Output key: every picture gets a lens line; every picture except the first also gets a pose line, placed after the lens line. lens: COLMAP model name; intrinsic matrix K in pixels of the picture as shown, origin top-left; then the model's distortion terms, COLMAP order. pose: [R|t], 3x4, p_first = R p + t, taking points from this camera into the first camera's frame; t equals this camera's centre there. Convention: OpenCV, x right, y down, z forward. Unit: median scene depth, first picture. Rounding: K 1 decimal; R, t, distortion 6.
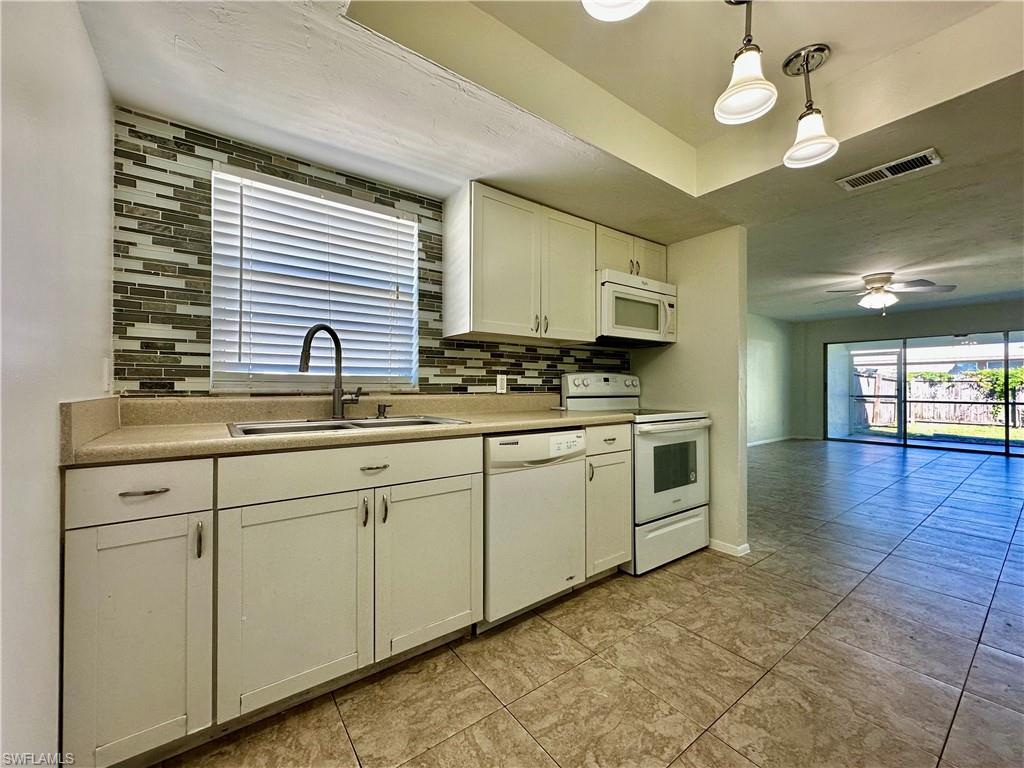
lens RADIAL K [[410.7, 0, 510.9], [0, 410.7, 383.3], [0, 0, 1]] dist [-0.001042, 0.000250]
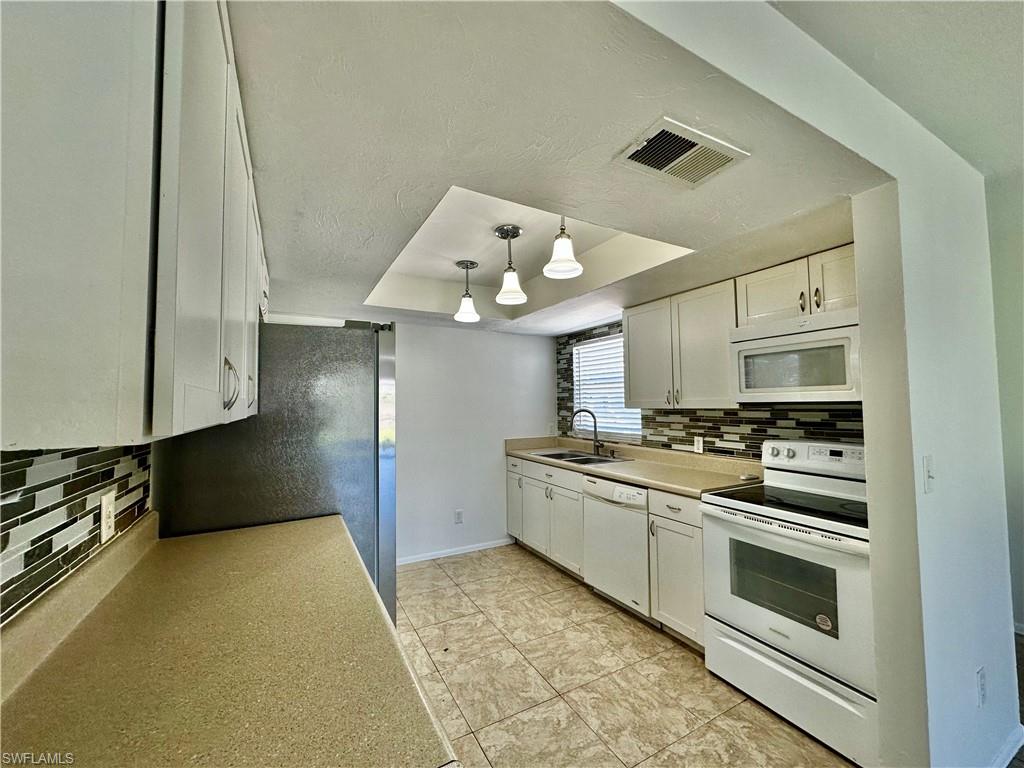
lens RADIAL K [[410.7, 0, 511.4], [0, 410.7, 383.1], [0, 0, 1]] dist [-0.001042, 0.000250]
pose [[-0.139084, -0.047106, -0.989160, 1.358324], [0.017269, 0.998601, -0.049984, -0.138968], [0.990130, -0.024034, -0.138076, 0.732263]]
